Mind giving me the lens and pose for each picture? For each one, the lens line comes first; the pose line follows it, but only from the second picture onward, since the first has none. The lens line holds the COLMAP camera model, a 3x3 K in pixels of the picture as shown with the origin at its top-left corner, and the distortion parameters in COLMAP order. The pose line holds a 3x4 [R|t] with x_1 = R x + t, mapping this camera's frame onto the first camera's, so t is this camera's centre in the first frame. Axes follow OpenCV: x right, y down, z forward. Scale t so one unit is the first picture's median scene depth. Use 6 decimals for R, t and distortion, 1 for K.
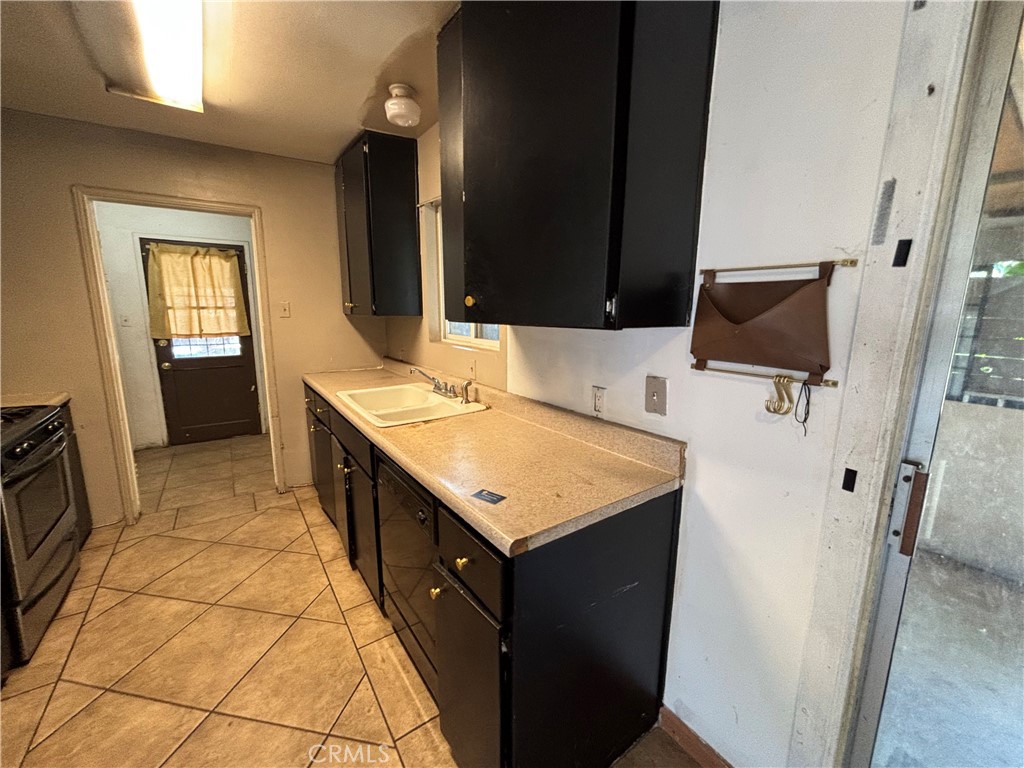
lens RADIAL K [[415.0, 0, 512.2], [0, 415.0, 384.2], [0, 0, 1]] dist [-0.000965, 0.000870]
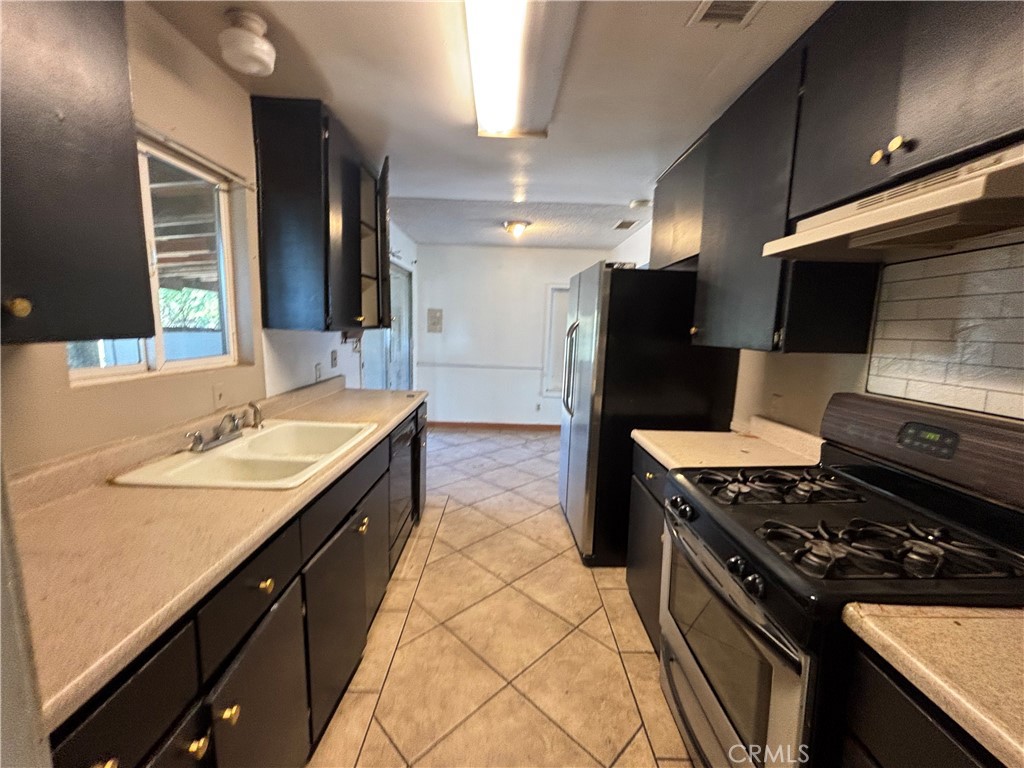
lens RADIAL K [[415.0, 0, 517.4], [0, 415.0, 388.2], [0, 0, 1]] dist [-0.000965, 0.000870]
pose [[-0.832492, -0.111758, 0.542648, -1.058361], [0.065239, 0.952856, 0.296325, -0.261880], [-0.550182, 0.282090, -0.785954, 1.399430]]
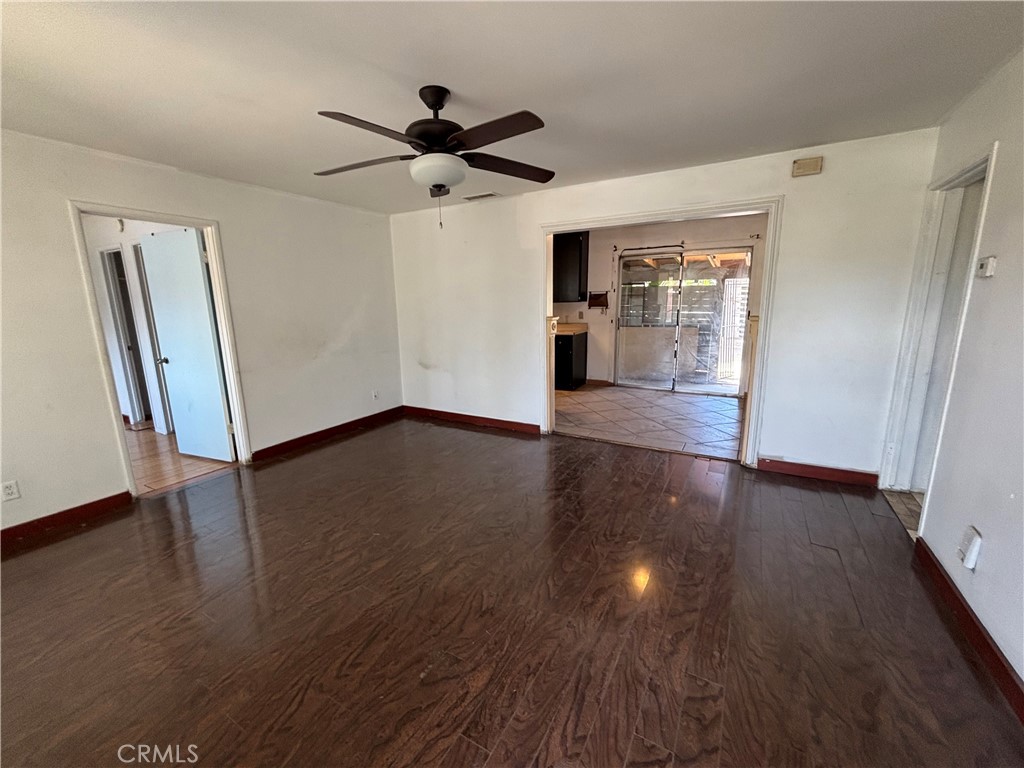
lens RADIAL K [[415.0, 0, 508.3], [0, 415.0, 385.8], [0, 0, 1]] dist [-0.000965, 0.000870]
pose [[0.904456, -0.109212, 0.412349, -1.668309], [0.100612, 0.994014, 0.042583, 0.364024], [-0.414531, 0.002973, 0.910030, -2.053642]]
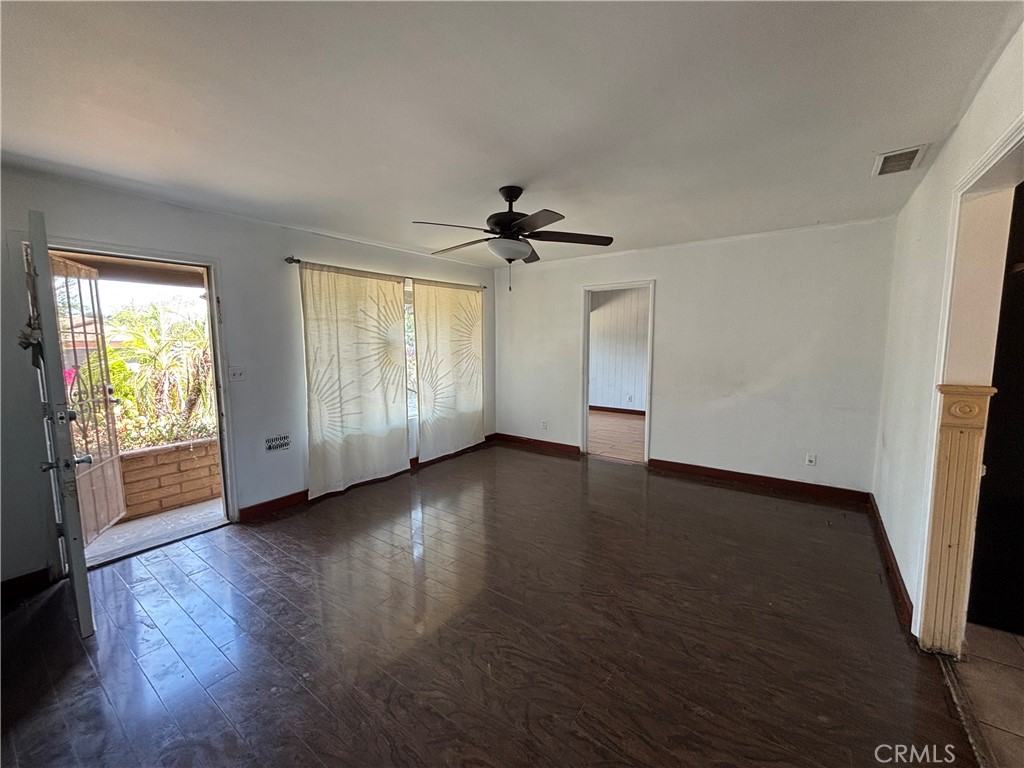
lens RADIAL K [[415.0, 0, 507.4], [0, 415.0, 389.5], [0, 0, 1]] dist [-0.000965, 0.000870]
pose [[0.317597, 0.106663, -0.942208, -0.129925], [-0.157181, 0.985829, 0.058619, 0.238826], [0.935107, 0.129480, 0.329862, -1.461929]]
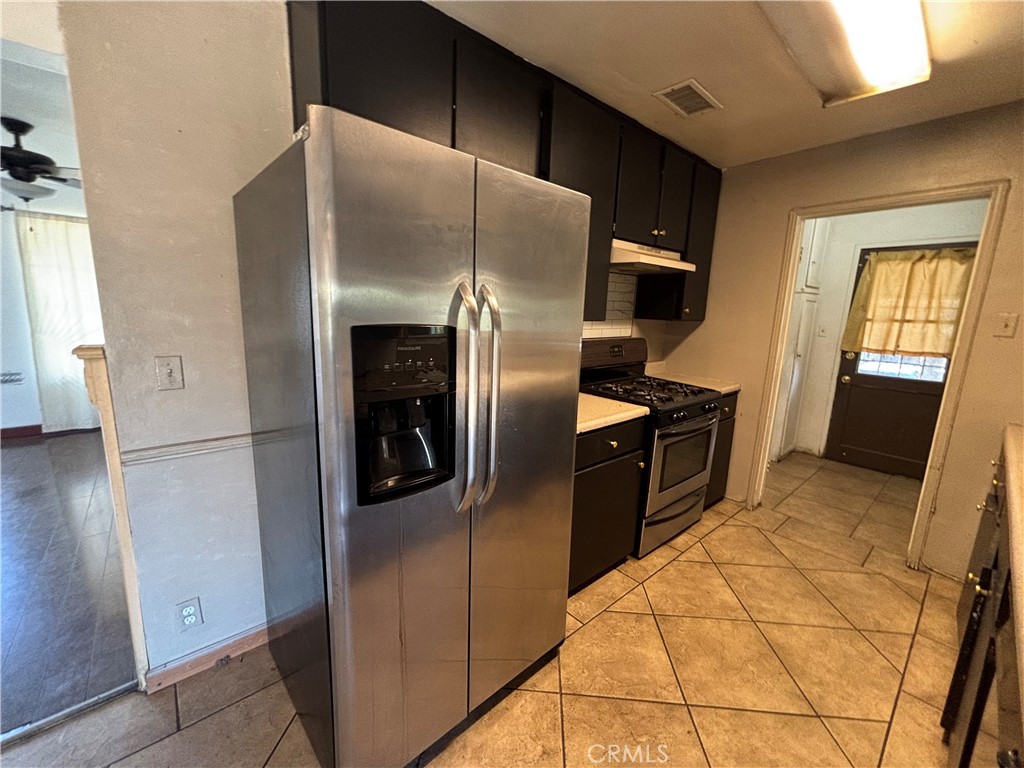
lens RADIAL K [[415.0, 0, 510.2], [0, 415.0, 383.6], [0, 0, 1]] dist [-0.000965, 0.000870]
pose [[0.105160, 0.173052, -0.979283, 0.066002], [-0.208967, 0.966602, 0.148372, -0.026845], [0.972252, 0.189035, 0.137810, 0.200653]]
